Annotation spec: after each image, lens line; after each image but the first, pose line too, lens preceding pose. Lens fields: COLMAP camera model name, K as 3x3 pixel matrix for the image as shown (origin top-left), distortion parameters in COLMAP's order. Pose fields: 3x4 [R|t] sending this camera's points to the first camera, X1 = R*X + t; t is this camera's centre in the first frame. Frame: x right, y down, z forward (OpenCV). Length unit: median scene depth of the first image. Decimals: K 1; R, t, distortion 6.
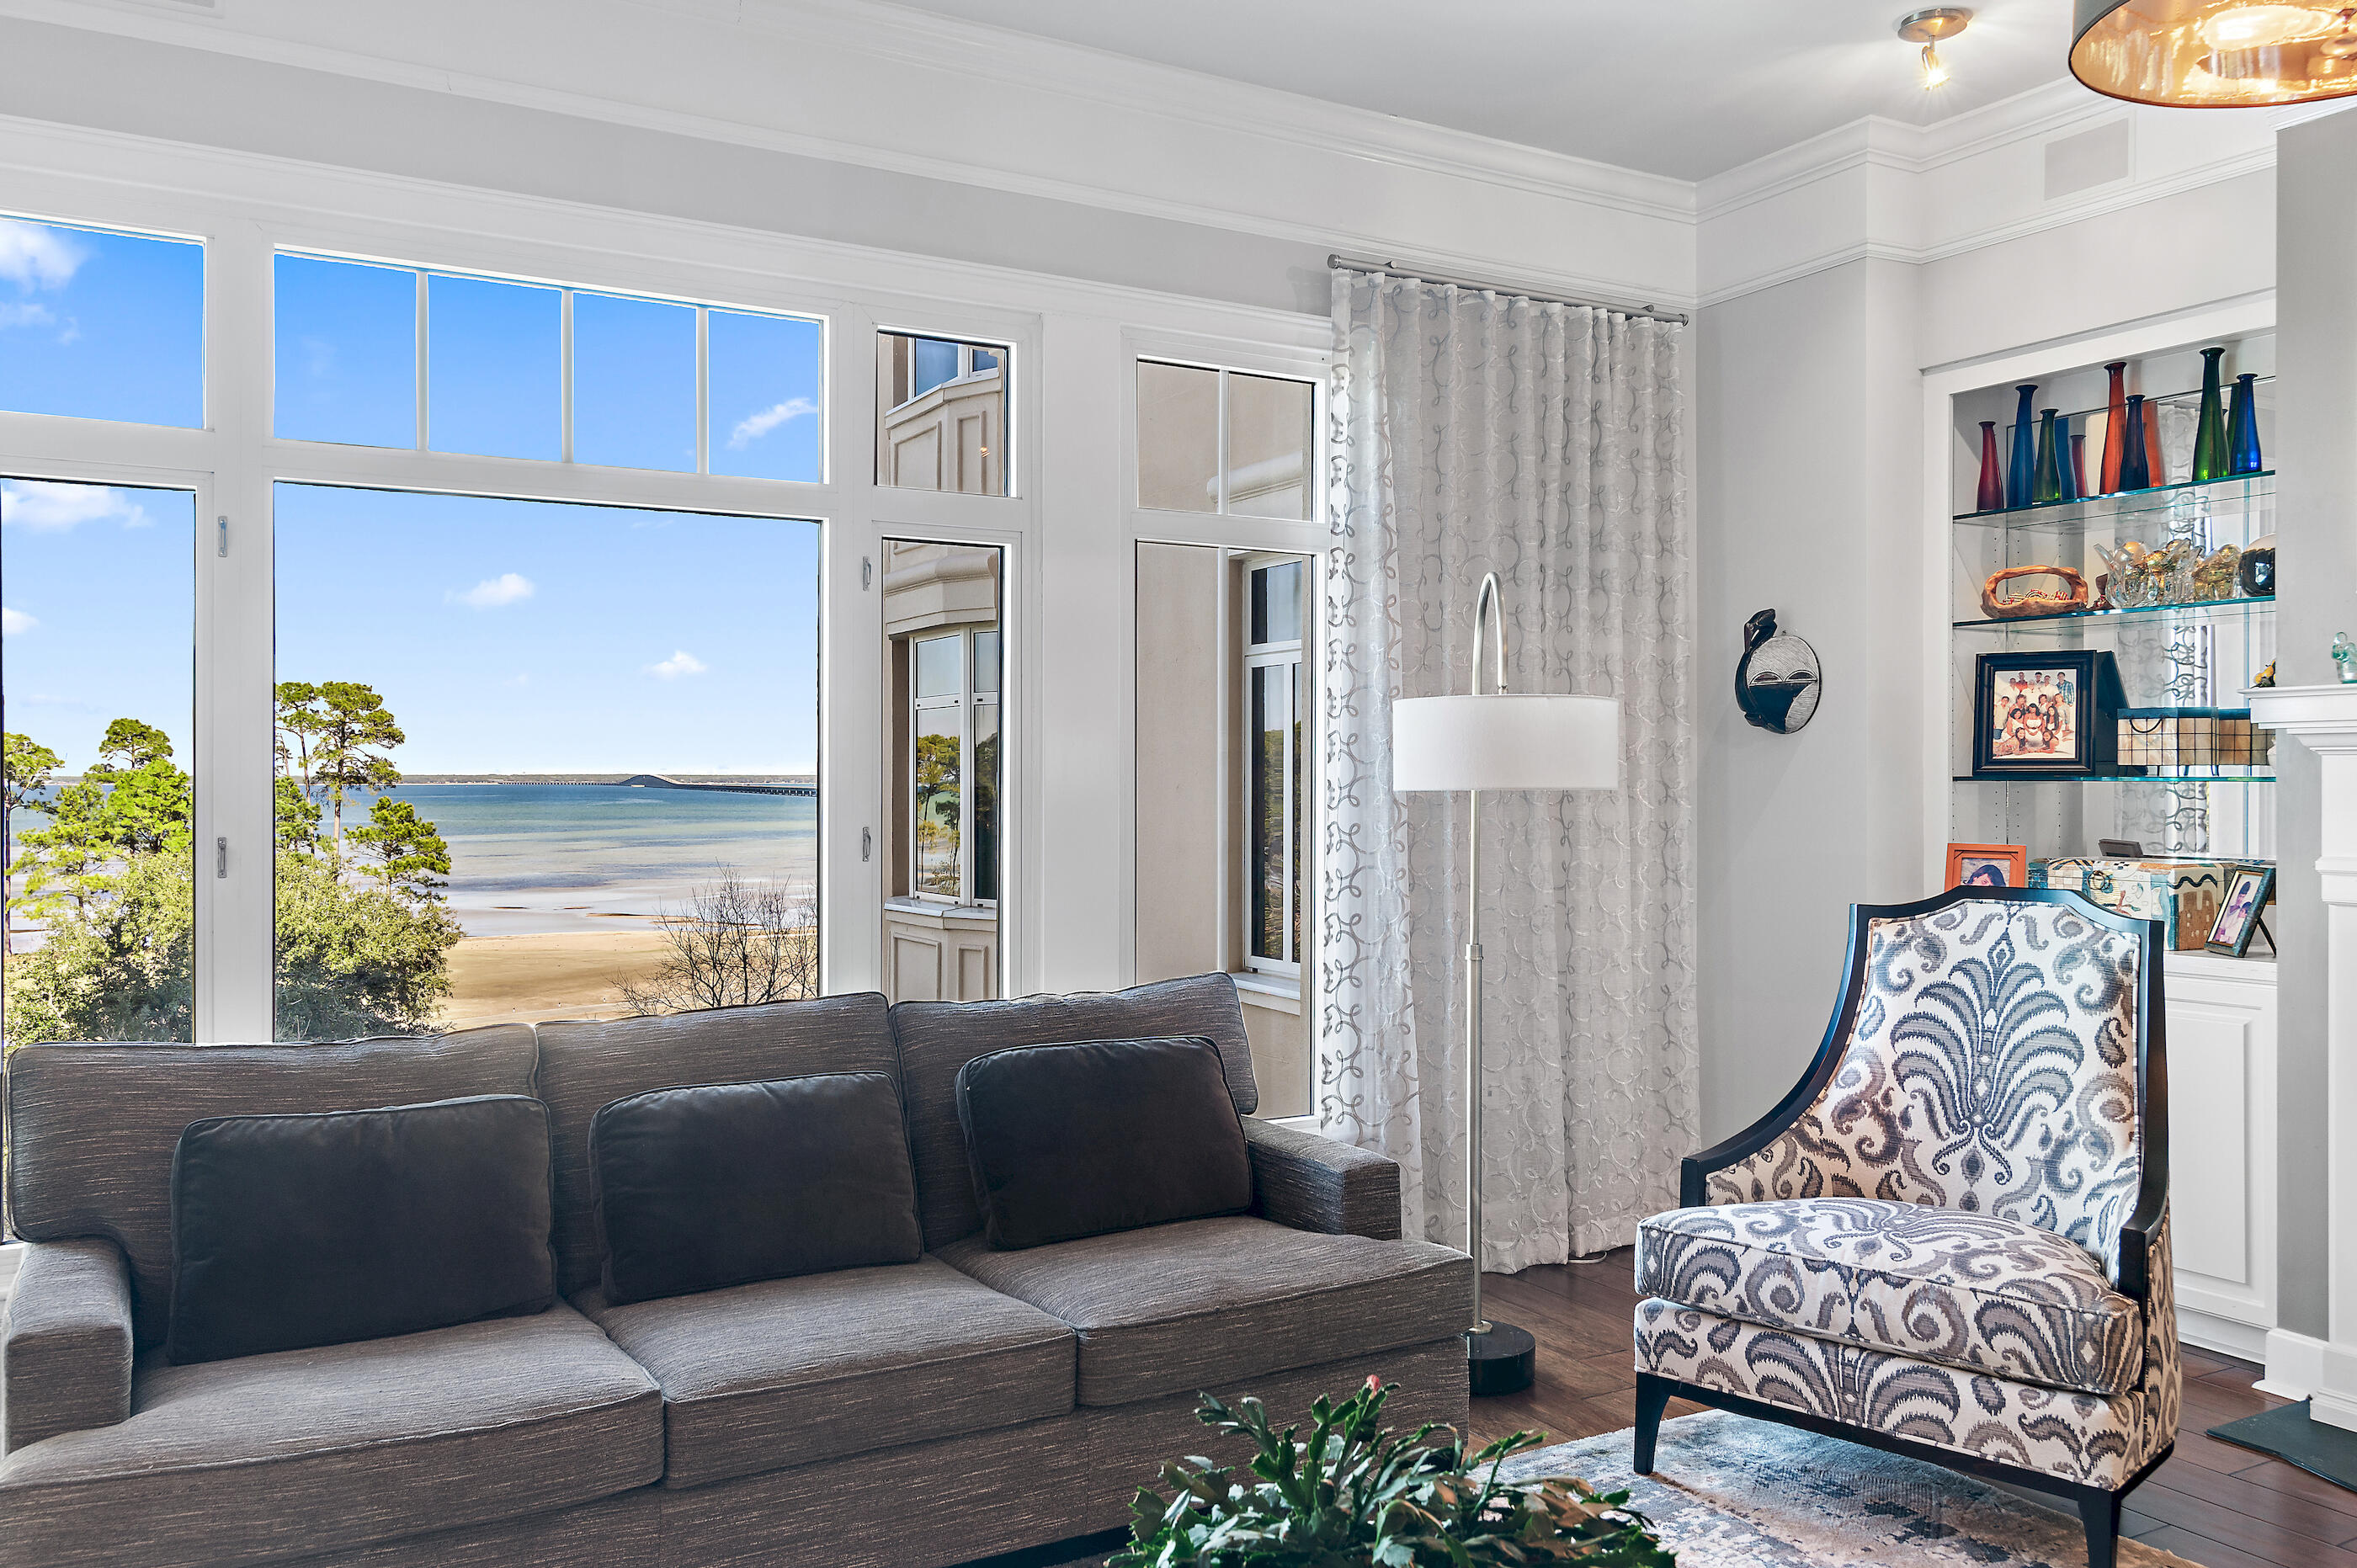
lens RADIAL K [[1799.6, 0, 1175.9], [0, 1799.6, 775.7], [0, 0, 1]] dist [-0.011148, -0.002470]
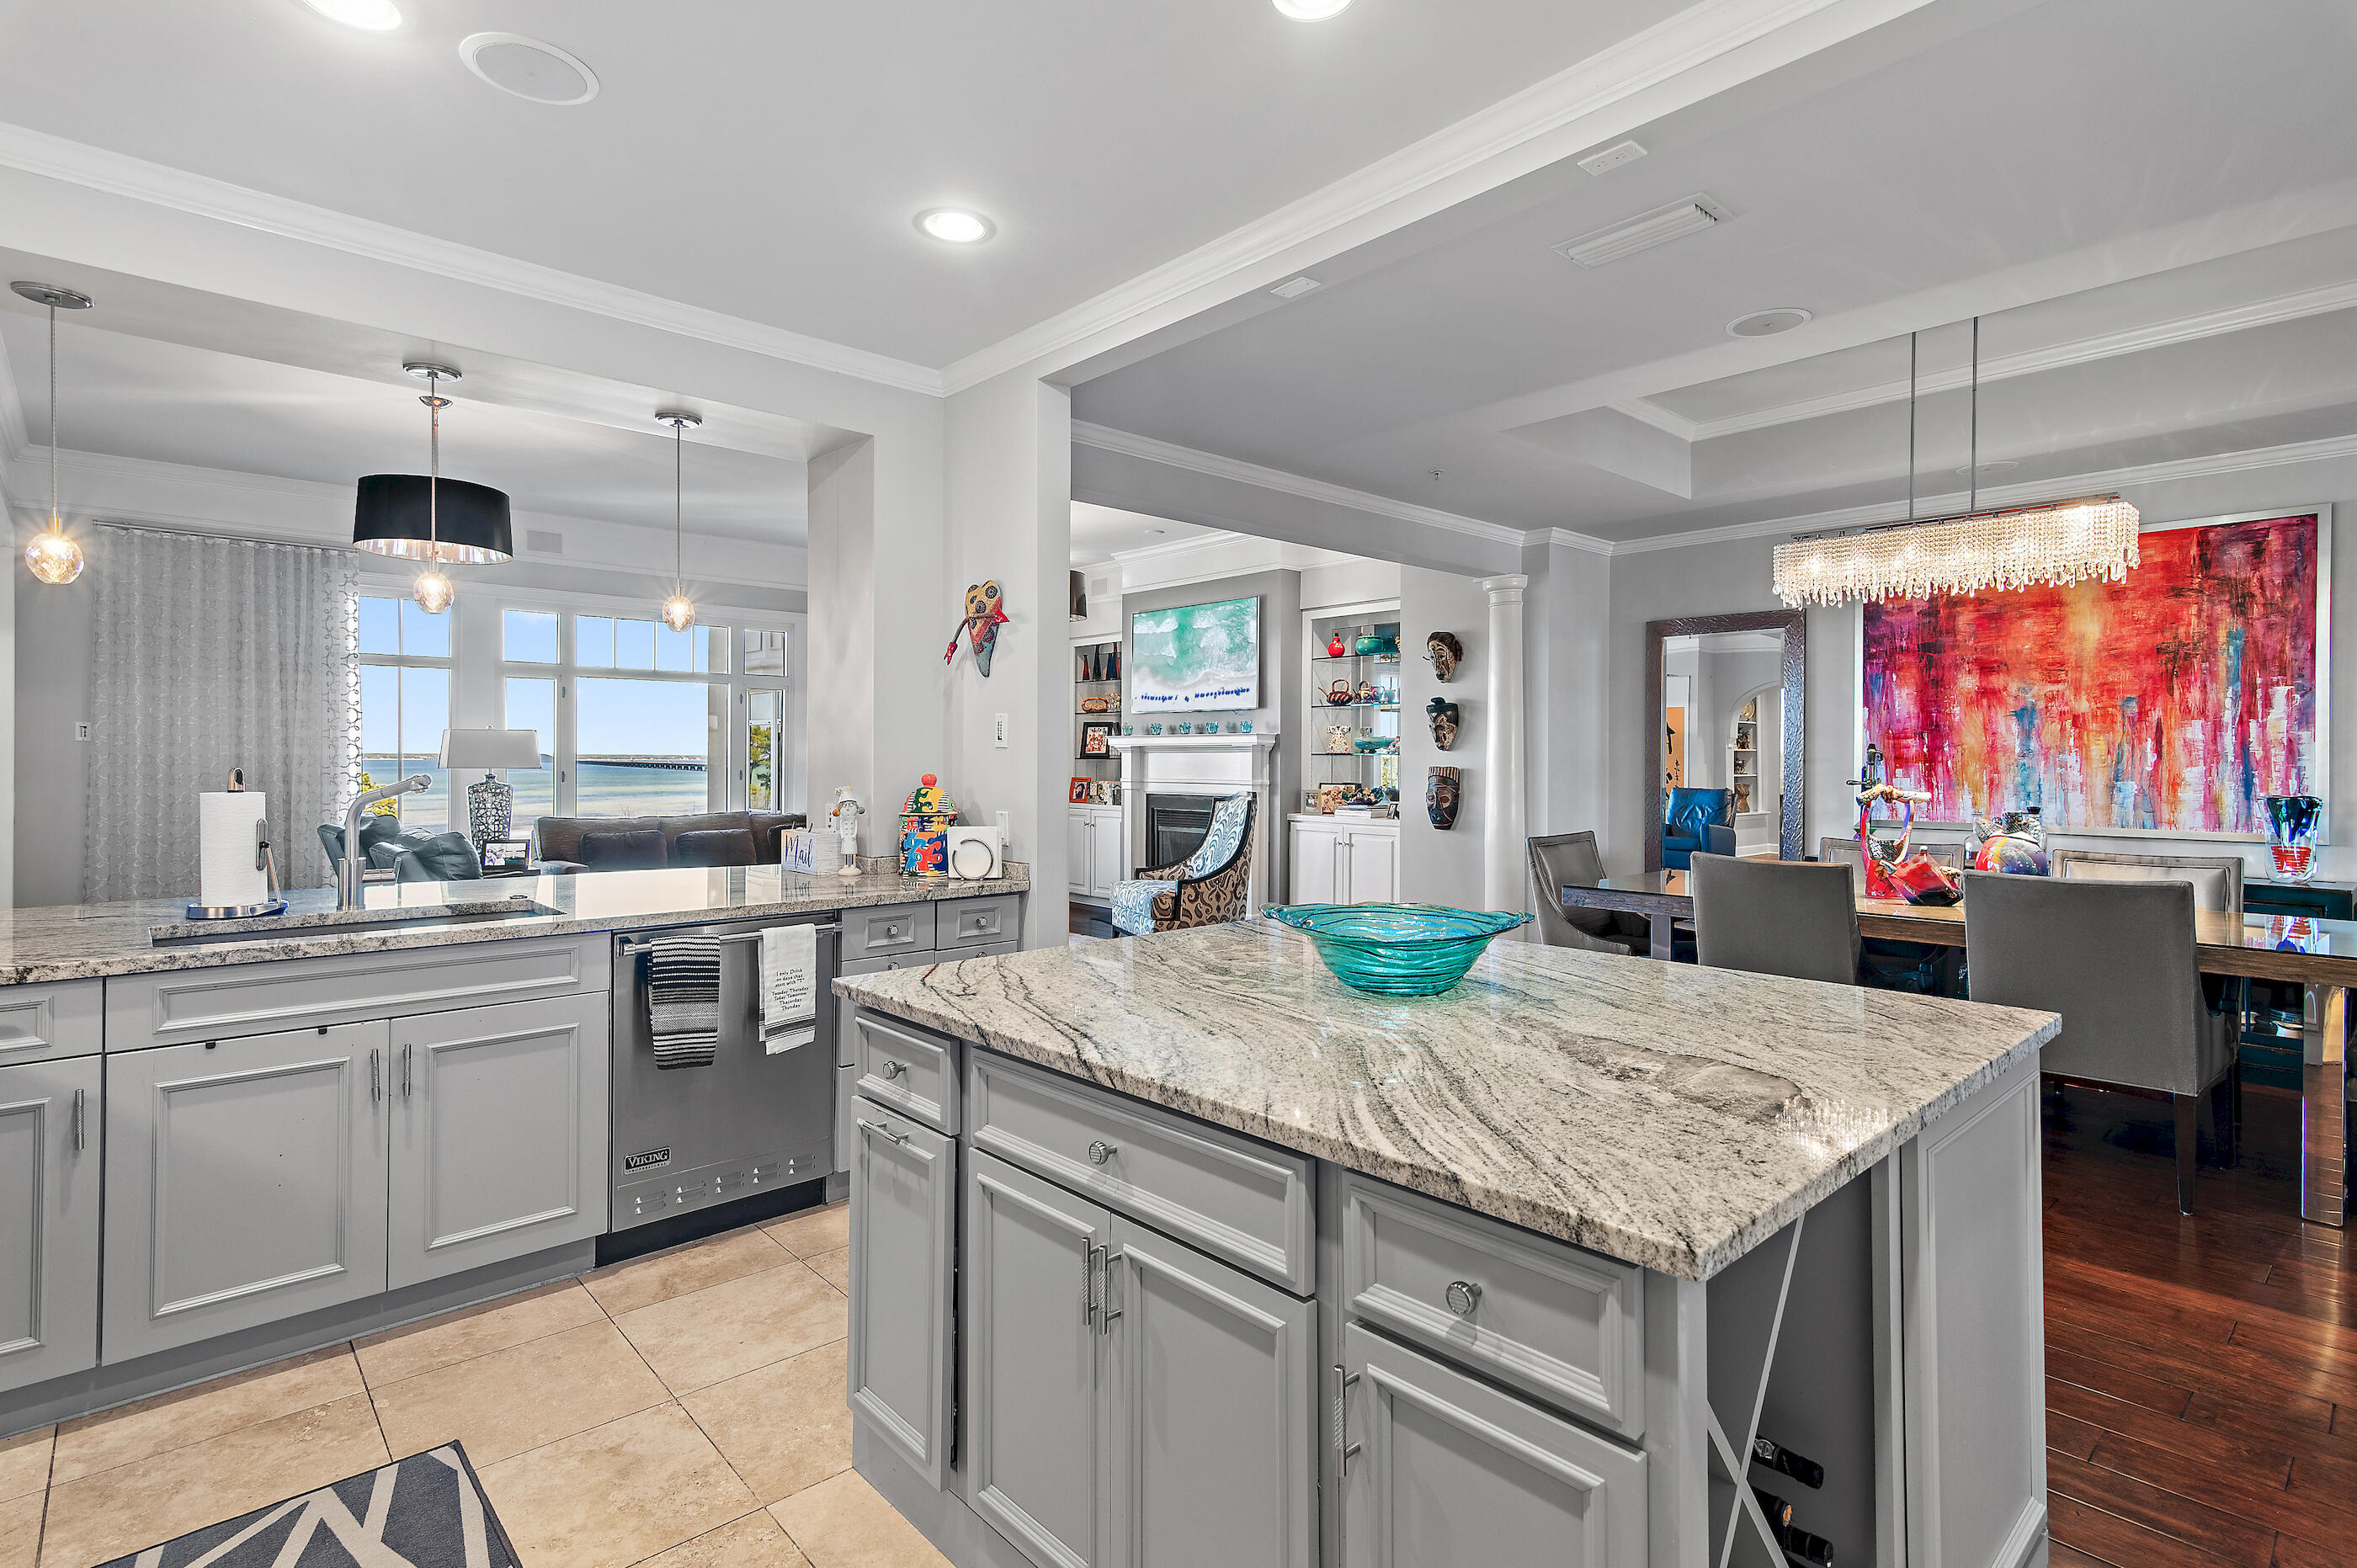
lens RADIAL K [[1164.6, 0, 1185.3], [0, 1164.6, 742.0], [0, 0, 1]] dist [-0.017341, -0.000008]
pose [[0.975441, 0.007429, 0.220137, 0.186544], [-0.004137, 0.999873, -0.015411, 0.005223], [-0.220223, 0.014122, 0.975347, -1.518669]]
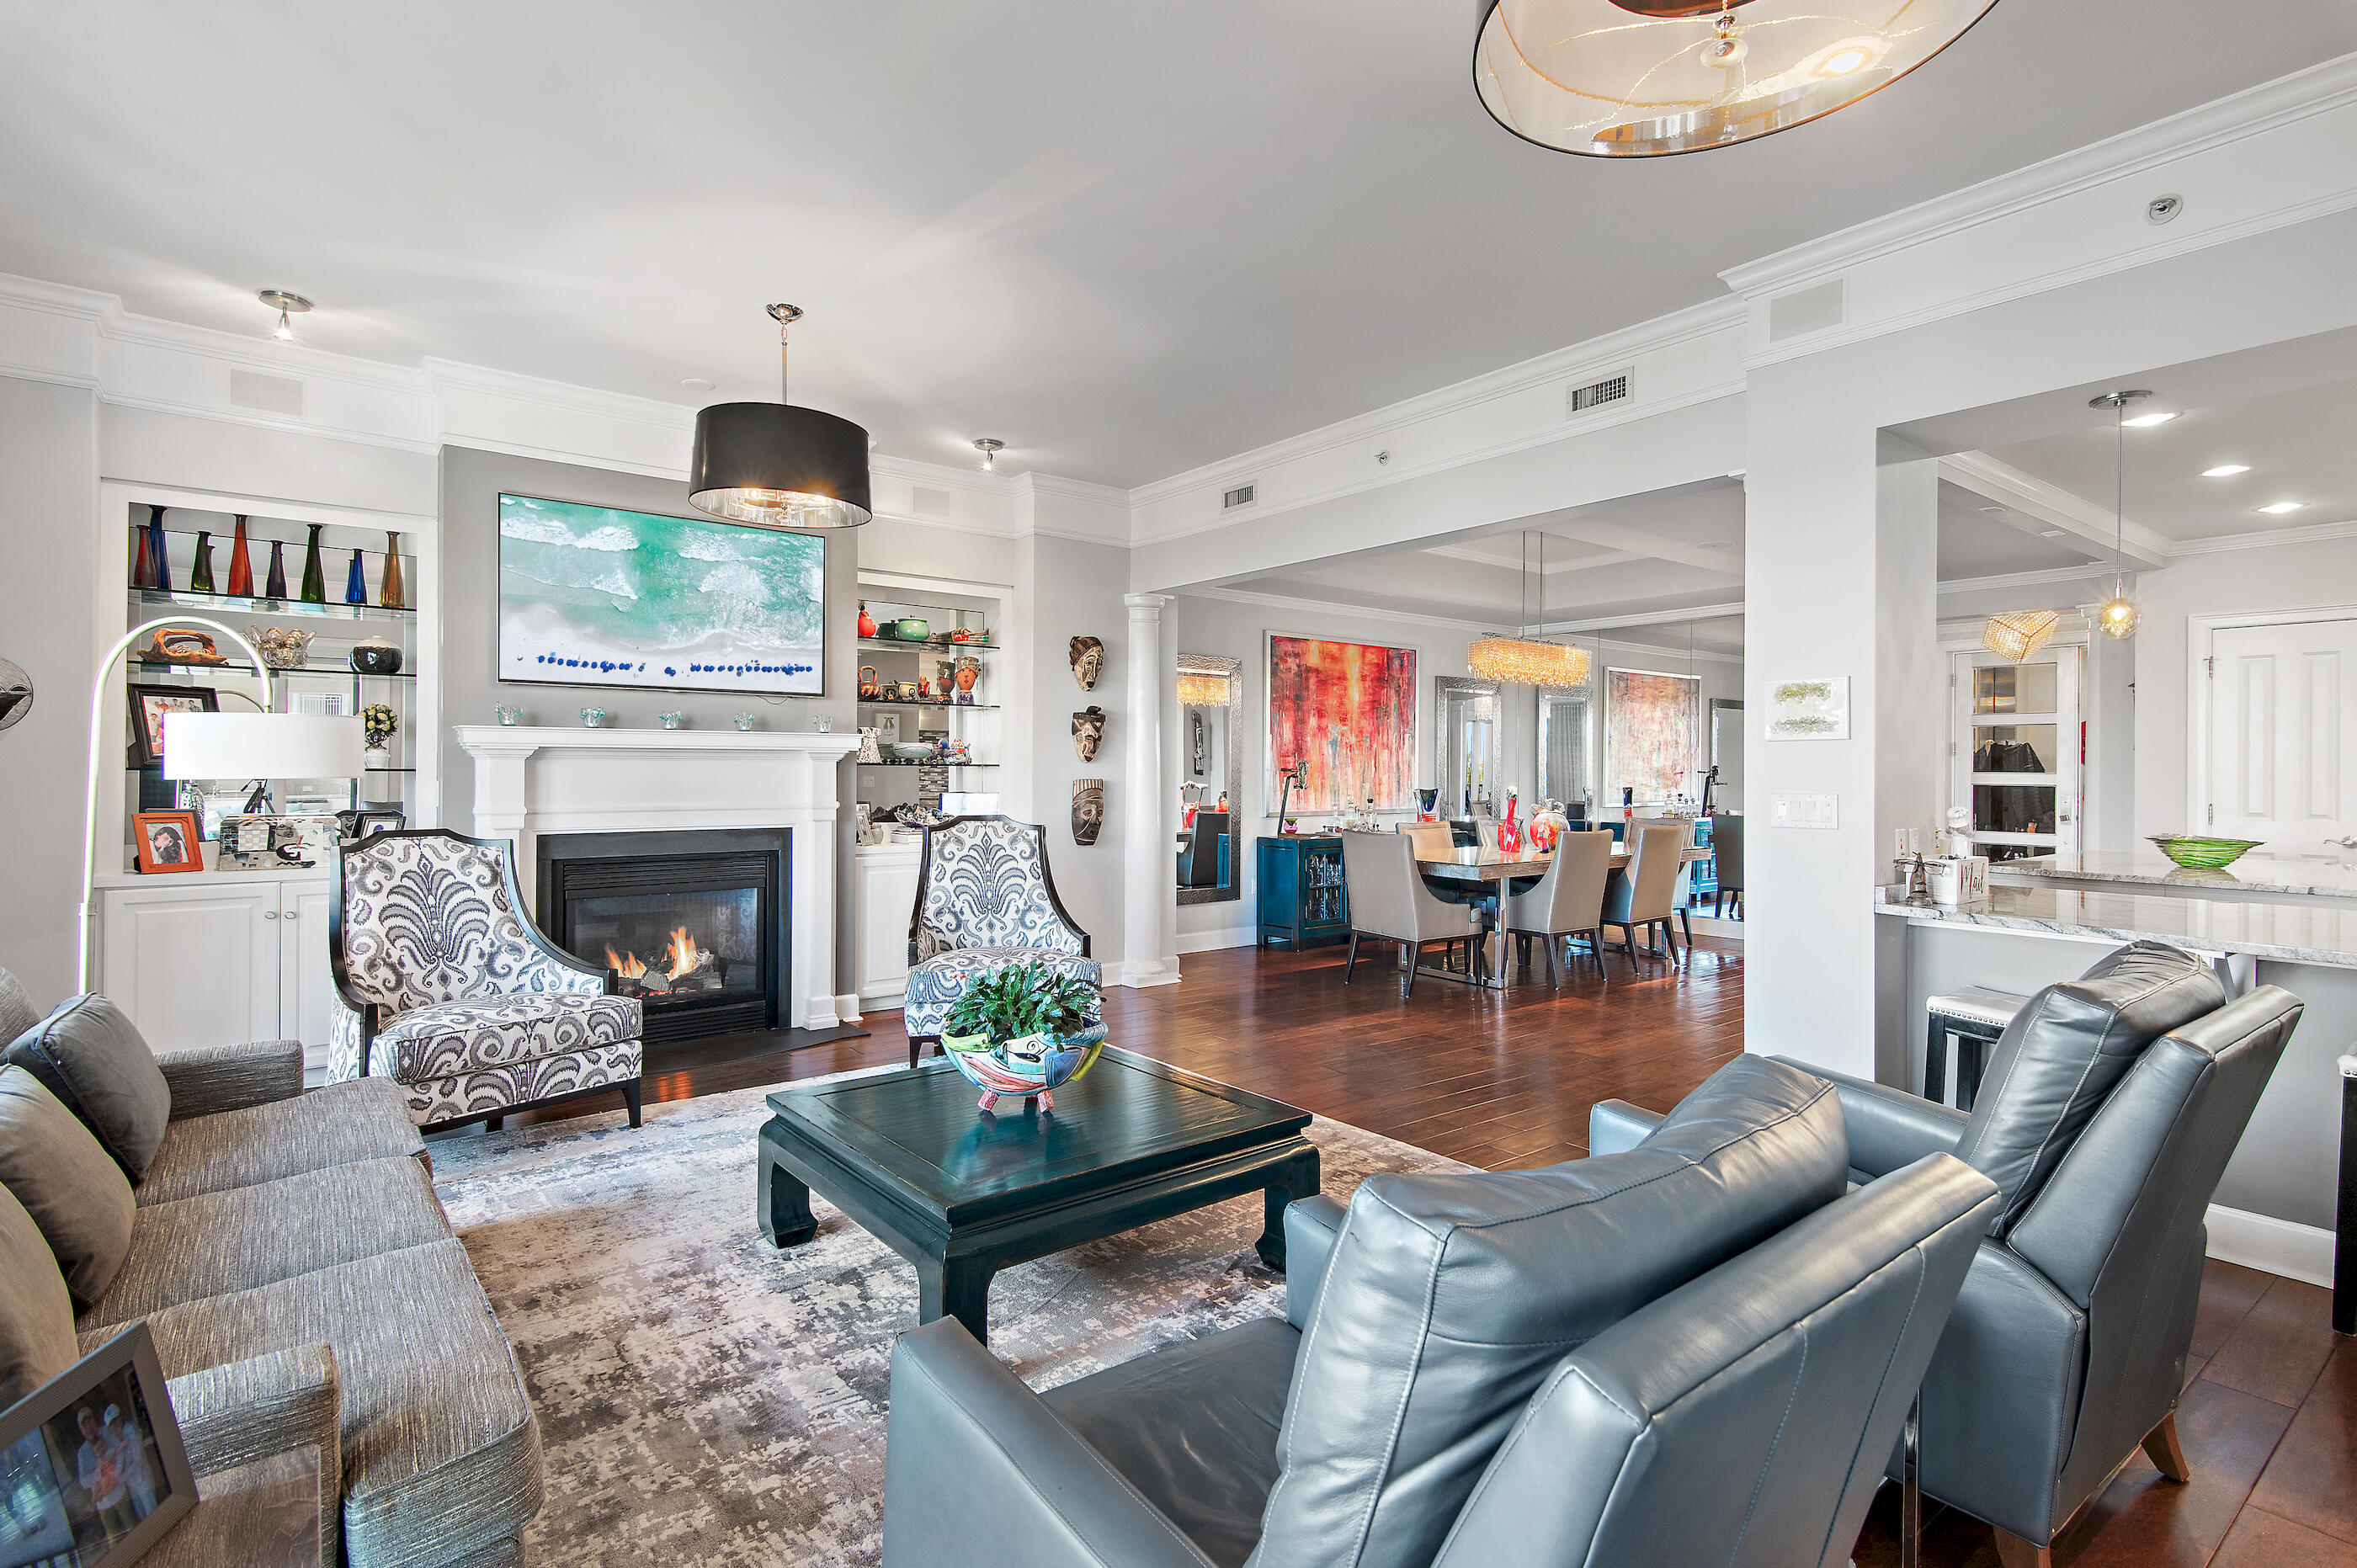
lens RADIAL K [[1164.6, 0, 1161.8], [0, 1164.6, 795.0], [0, 0, 1]] dist [-0.017341, -0.000008]
pose [[-0.166256, -0.020193, 0.985876, -0.794697], [-0.001881, 0.999795, 0.020161, 0.002262], [-0.986081, 0.001498, -0.166260, 0.434842]]
